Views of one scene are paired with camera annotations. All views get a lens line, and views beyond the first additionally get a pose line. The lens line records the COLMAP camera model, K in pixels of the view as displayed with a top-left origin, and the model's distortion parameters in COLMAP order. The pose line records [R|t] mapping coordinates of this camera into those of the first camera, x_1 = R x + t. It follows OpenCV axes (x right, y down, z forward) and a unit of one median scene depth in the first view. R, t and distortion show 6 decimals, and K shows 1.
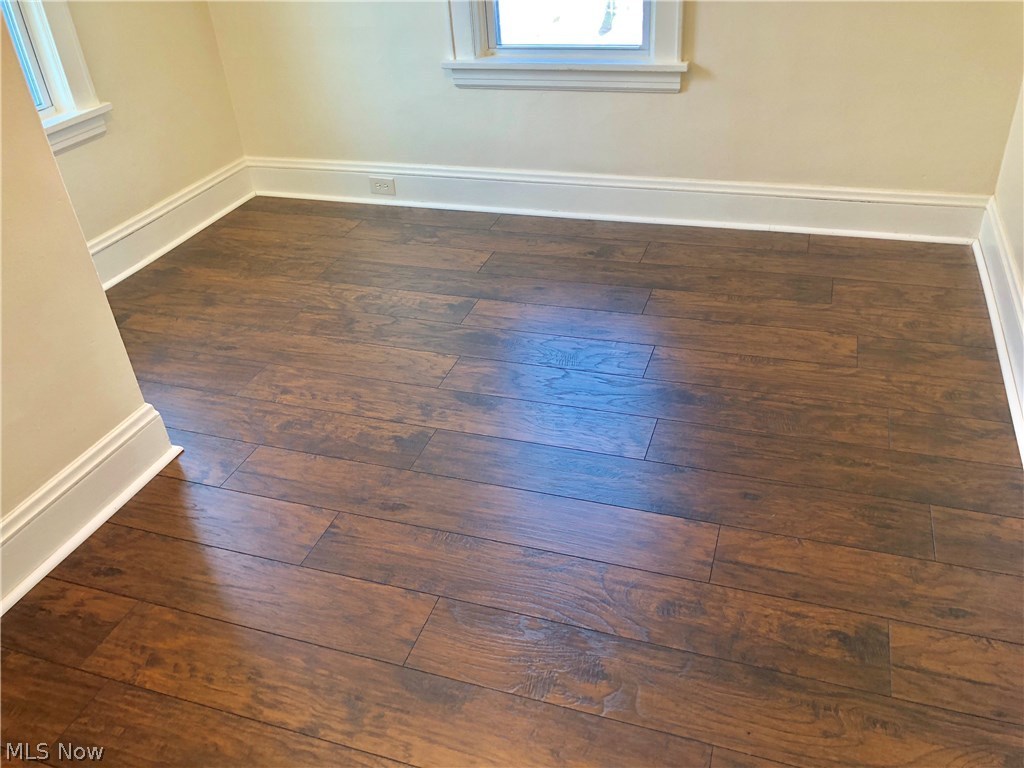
lens RADIAL K [[845.8, 0, 511.9], [0, 845.8, 379.8], [0, 0, 1]] dist [0.028058, -0.017113]
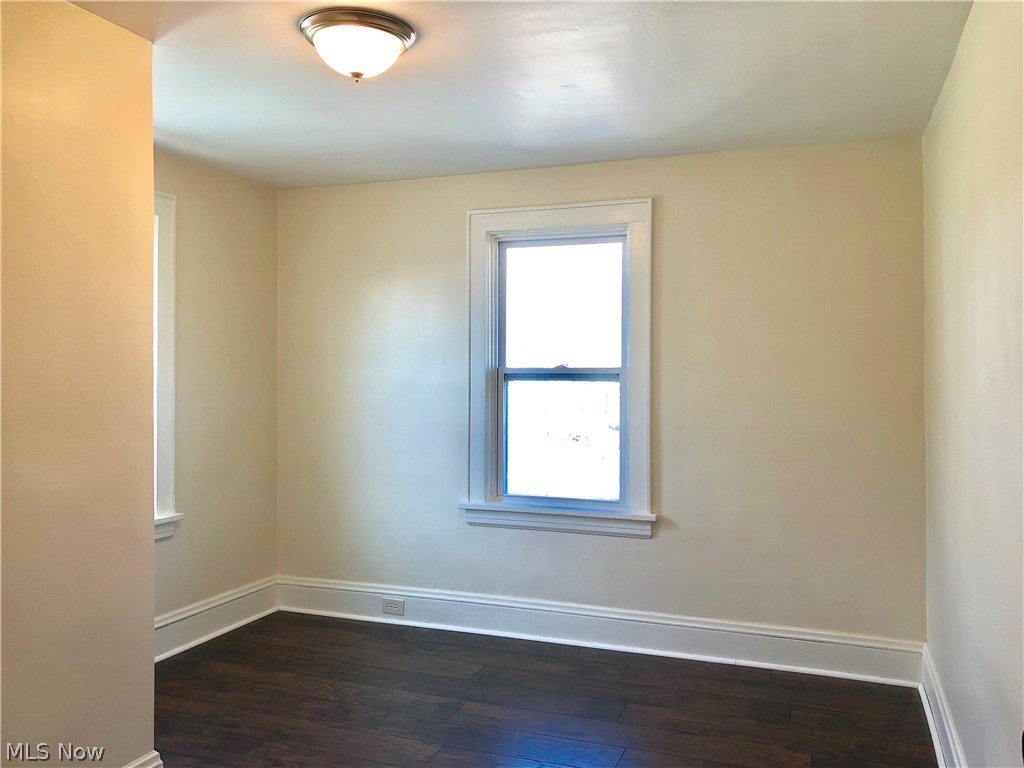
lens RADIAL K [[845.8, 0, 511.9], [0, 845.8, 379.8], [0, 0, 1]] dist [0.028058, -0.017113]
pose [[0.997304, 0.066085, -0.031902, 0.024972], [-0.072942, 0.845226, -0.529407, 0.126862], [-0.008021, 0.530306, 0.847768, -0.142026]]
